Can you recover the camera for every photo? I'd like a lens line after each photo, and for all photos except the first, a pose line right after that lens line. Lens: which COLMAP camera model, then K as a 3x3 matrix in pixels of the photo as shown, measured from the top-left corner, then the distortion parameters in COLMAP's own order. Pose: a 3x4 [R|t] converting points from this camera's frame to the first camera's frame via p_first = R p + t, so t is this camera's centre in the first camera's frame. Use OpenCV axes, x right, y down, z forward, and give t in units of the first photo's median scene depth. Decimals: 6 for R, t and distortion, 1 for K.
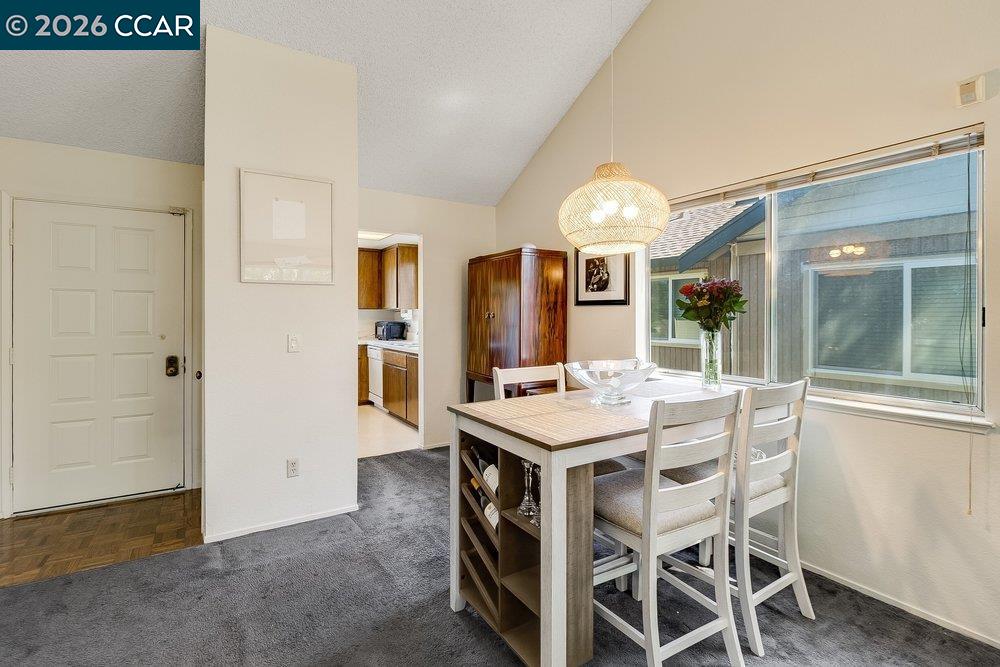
lens RADIAL K [[469.6, 0, 502.3], [0, 469.6, 322.5], [0, 0, 1]] dist [-0.001513, -0.001572]
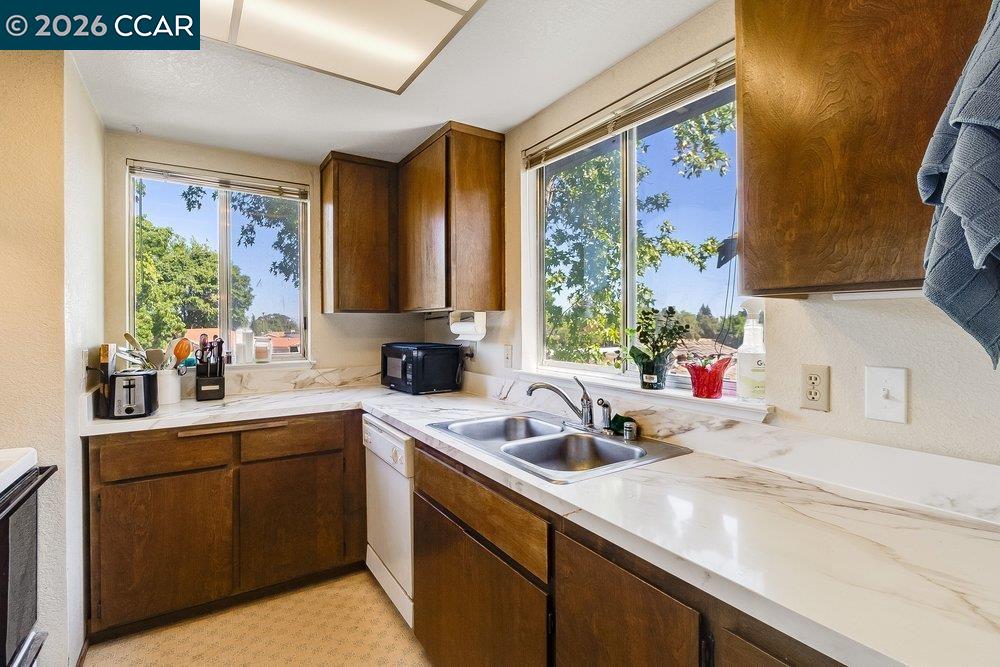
lens RADIAL K [[469.6, 0, 502.3], [0, 469.6, 322.5], [0, 0, 1]] dist [-0.001513, -0.001572]
pose [[0.999967, -0.002372, 0.007712, -0.176629], [0.002413, 0.999983, -0.005356, -0.017480], [-0.007699, 0.005375, 0.999956, 0.616978]]
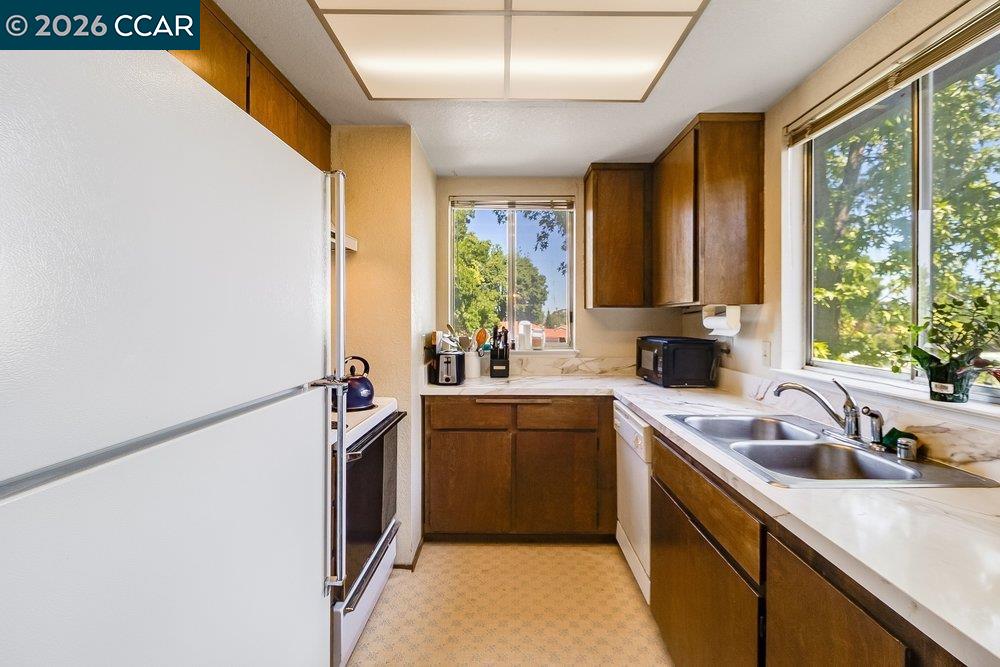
lens RADIAL K [[467.2, 0, 502.5], [0, 467.2, 317.1], [0, 0, 1]] dist [-0.000035, -0.000362]
pose [[0.835890, 0.000503, -0.548897, -0.145666], [-0.003239, 0.999987, -0.004016, -0.017319], [0.548887, 0.005135, 0.835881, 0.599907]]
